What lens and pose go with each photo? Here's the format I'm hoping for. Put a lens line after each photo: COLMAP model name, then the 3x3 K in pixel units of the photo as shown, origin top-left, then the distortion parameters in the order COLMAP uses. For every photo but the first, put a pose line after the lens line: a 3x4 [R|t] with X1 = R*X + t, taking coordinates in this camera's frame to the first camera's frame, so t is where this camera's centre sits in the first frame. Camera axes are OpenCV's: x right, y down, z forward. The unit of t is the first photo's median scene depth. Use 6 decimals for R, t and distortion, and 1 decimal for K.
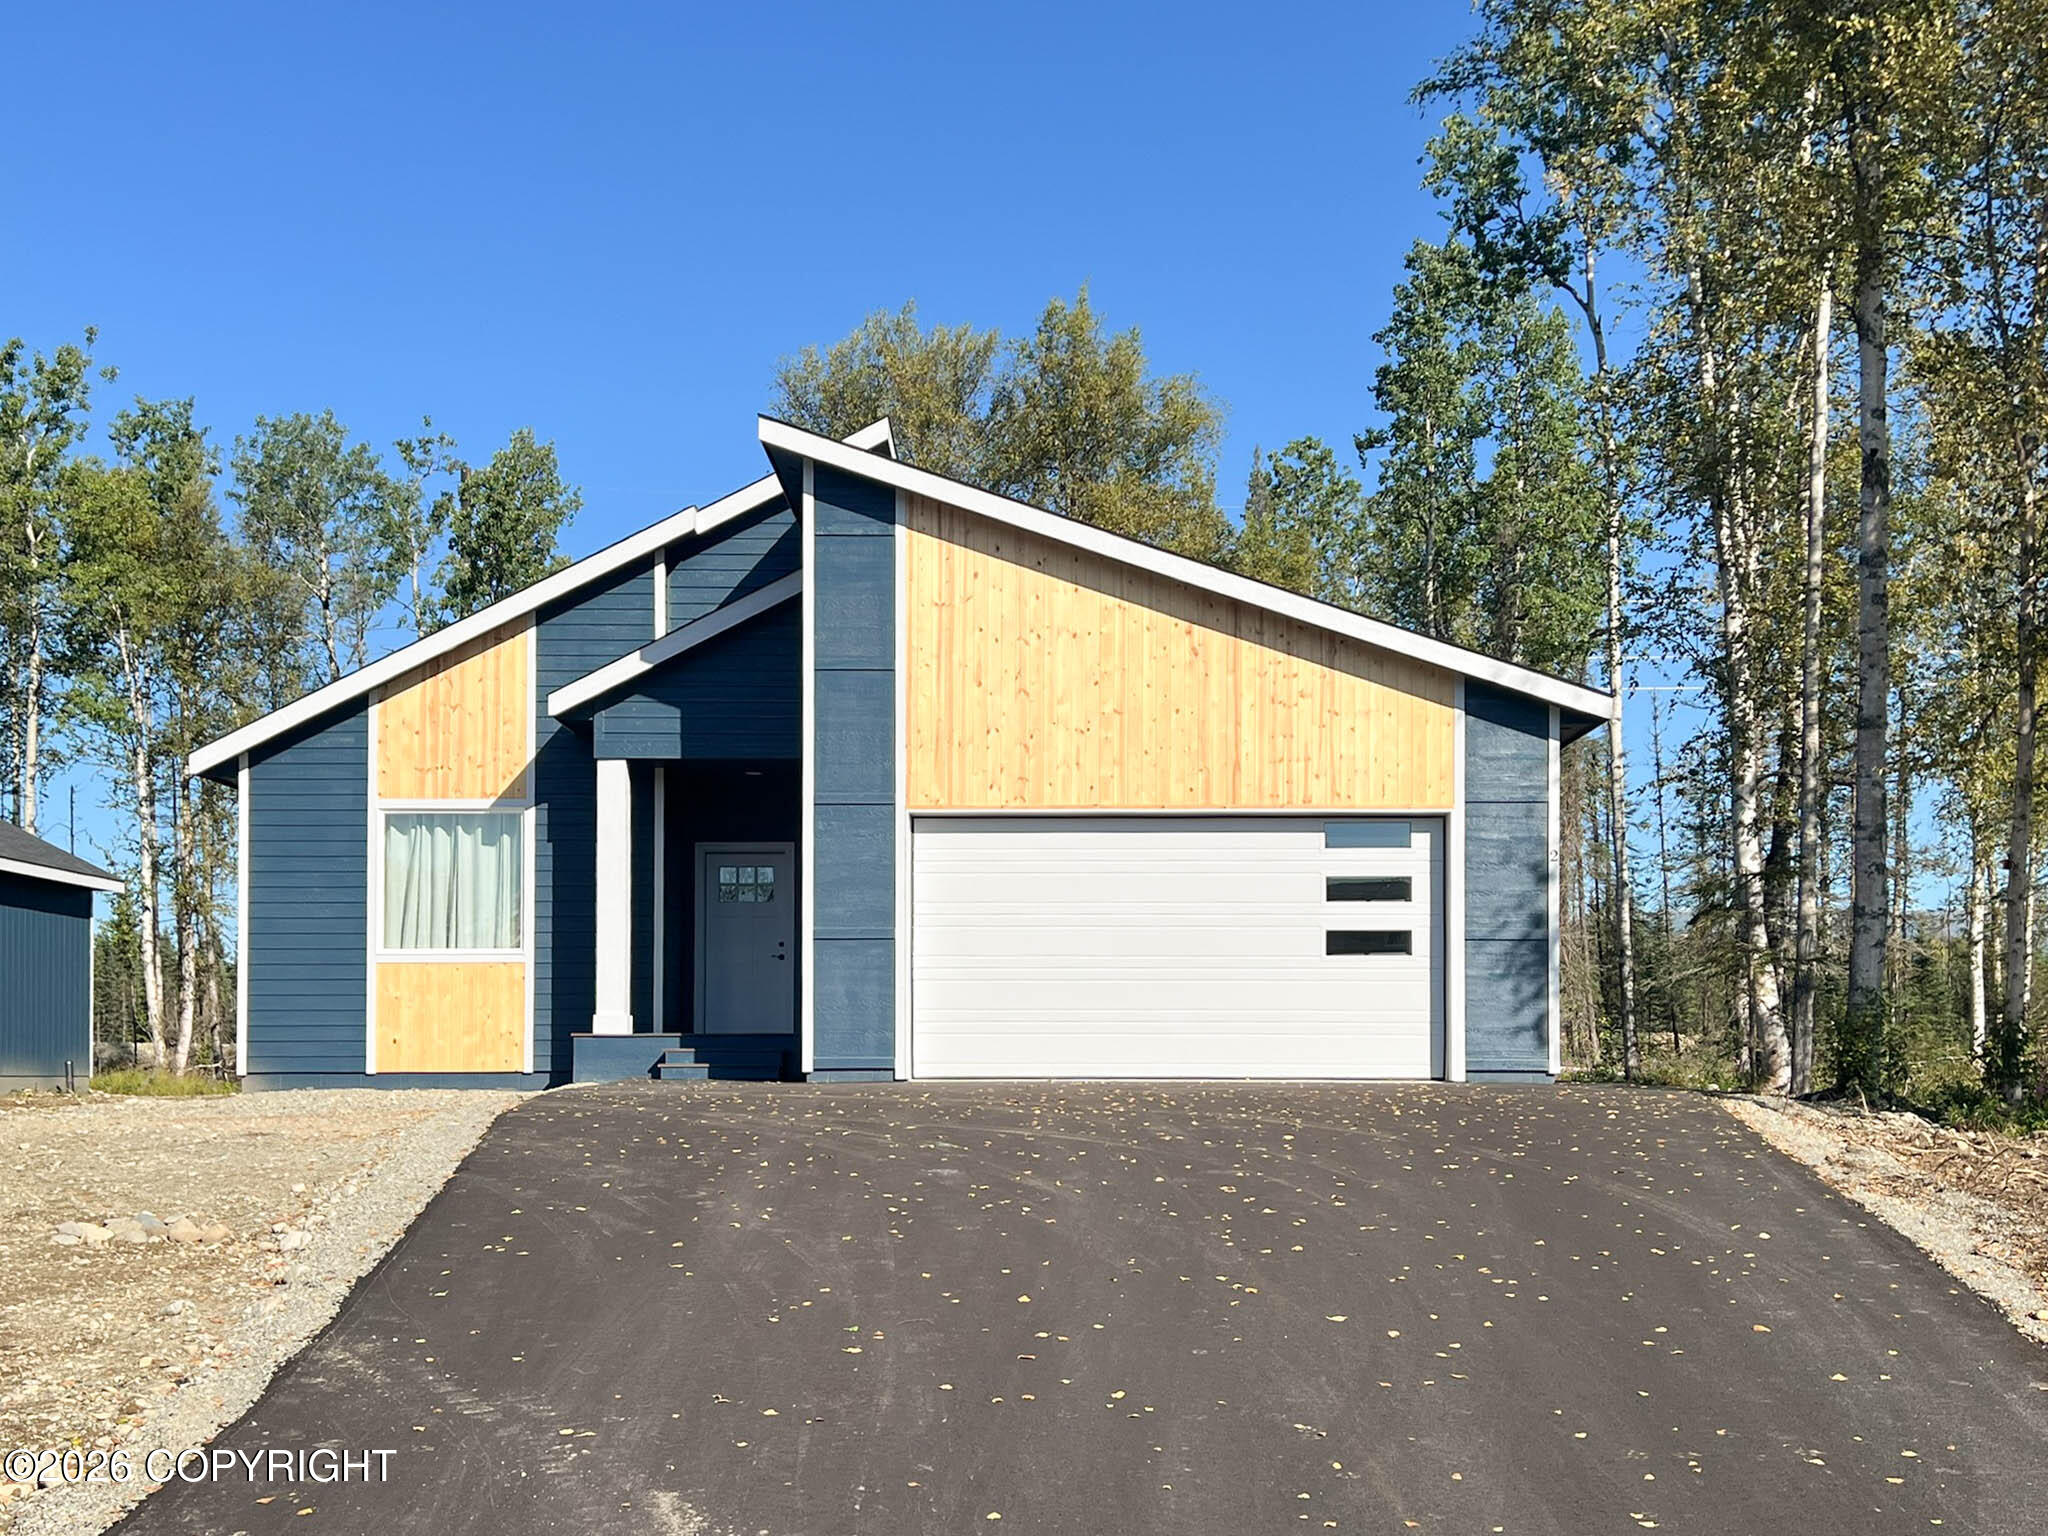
lens RADIAL K [[2197.7, 0, 1023.2], [0, 2197.7, 764.2], [0, 0, 1]] dist [0.111373, 0.000000]
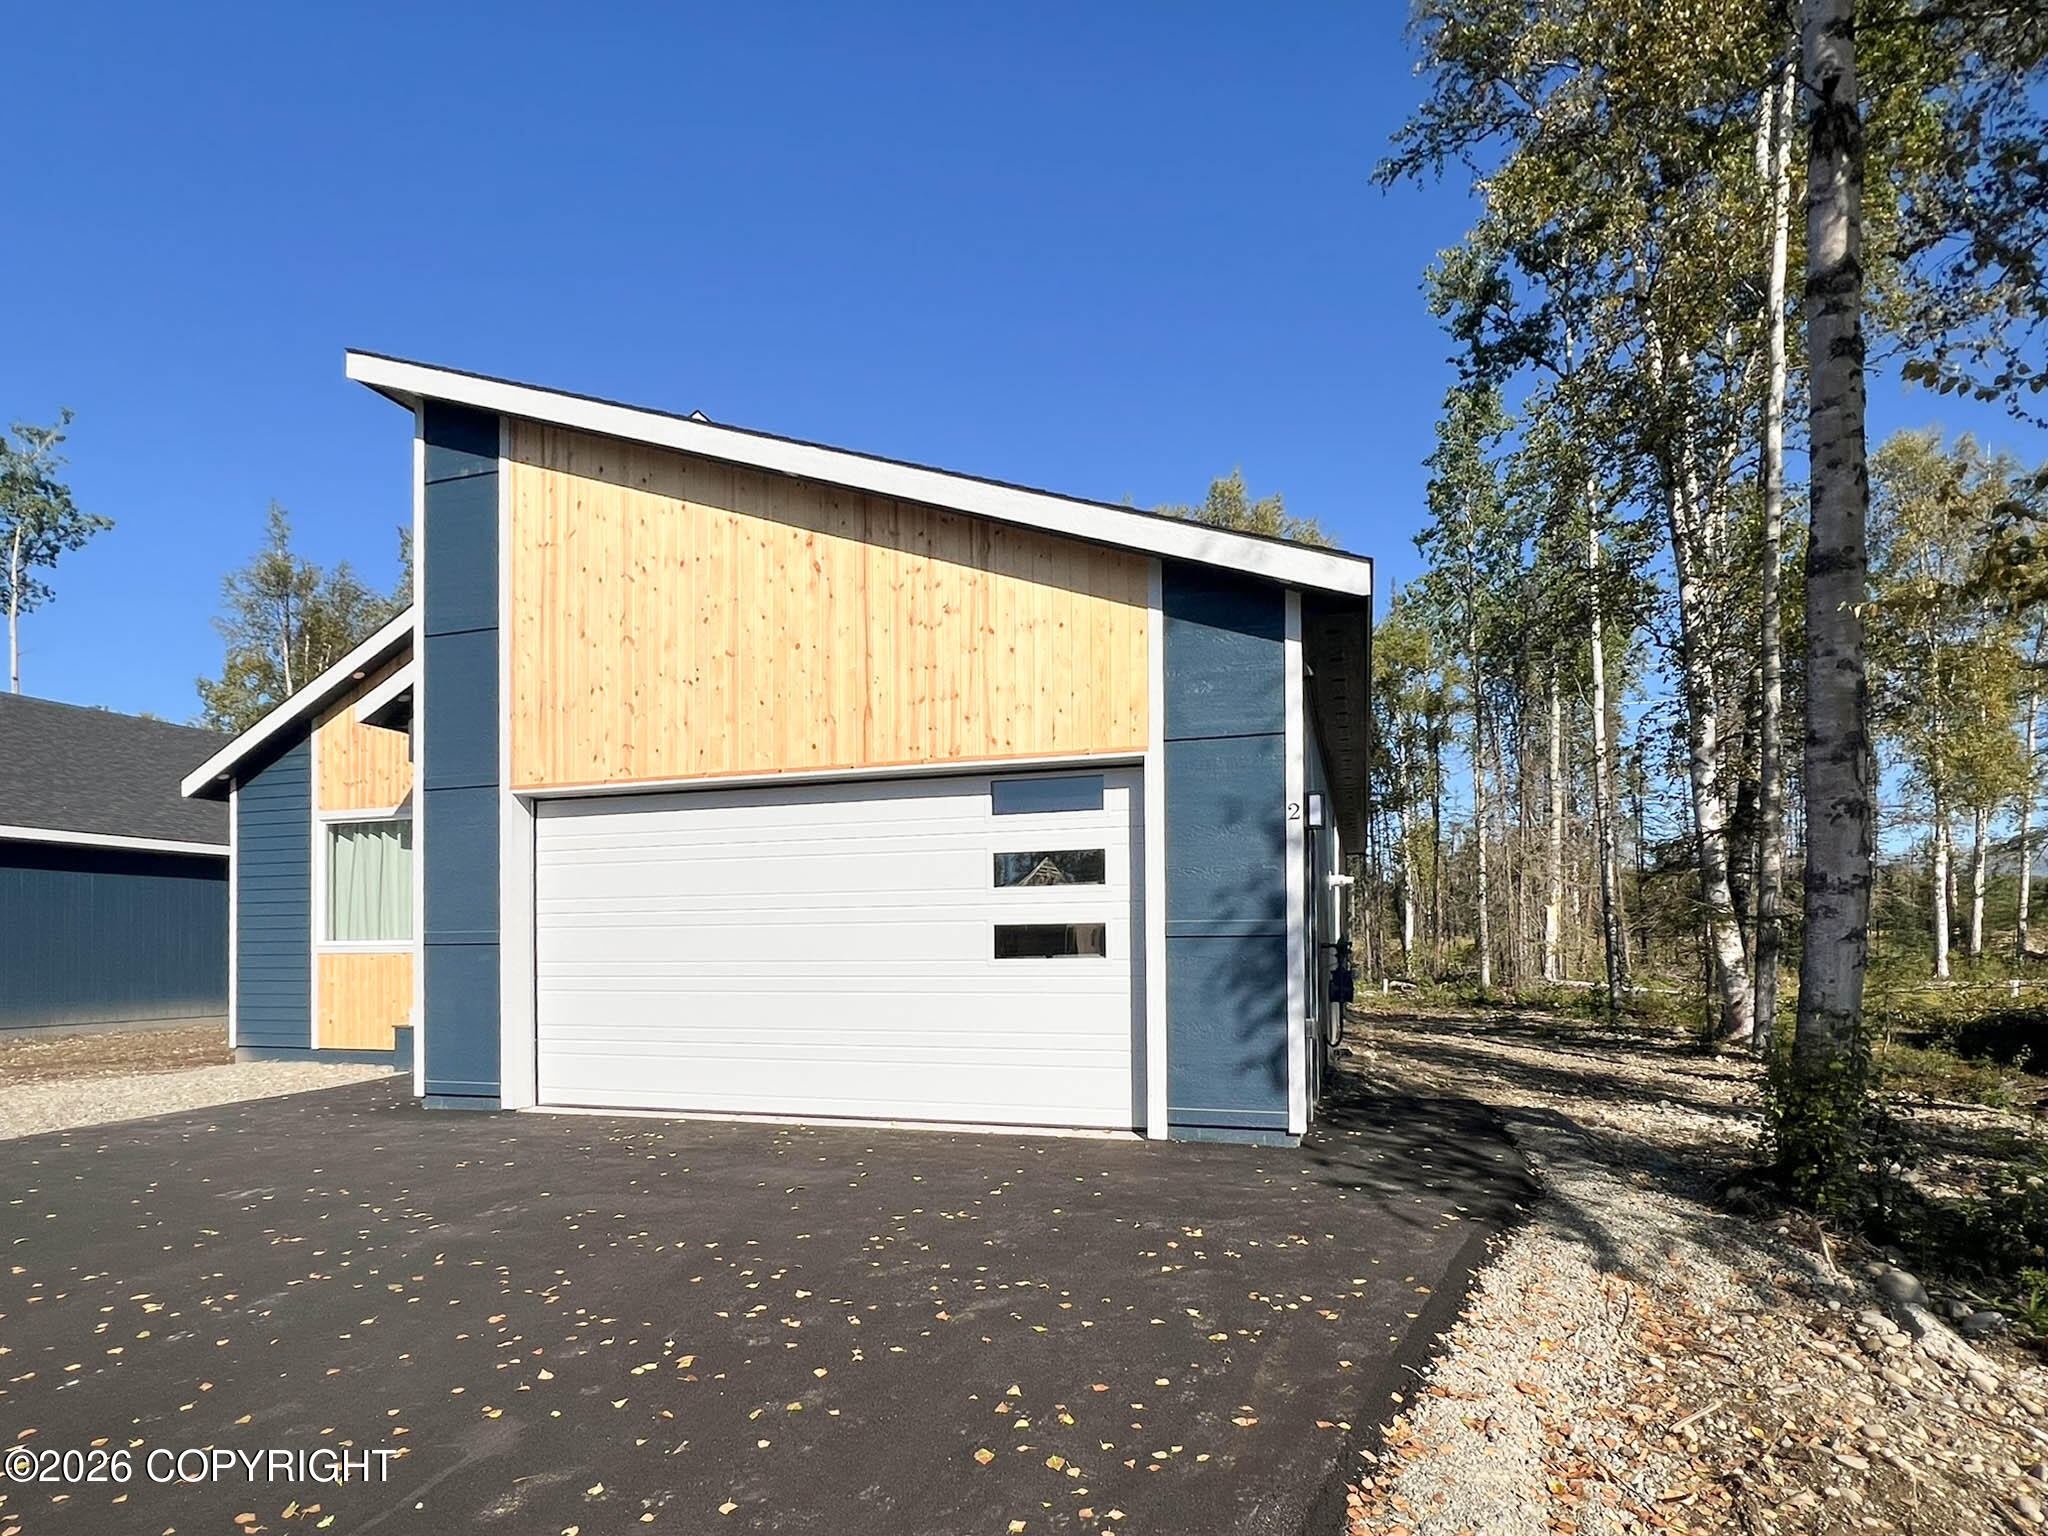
lens RADIAL K [[1048.2, 0, 1036.9], [0, 1048.2, 848.4], [0, 0, 1]] dist [0.004923, 0.003513]
pose [[0.956155, -0.034217, -0.290855, 0.254259], [0.046379, 0.998310, 0.035020, 0.037596], [0.289165, -0.046974, 0.956126, 0.663266]]
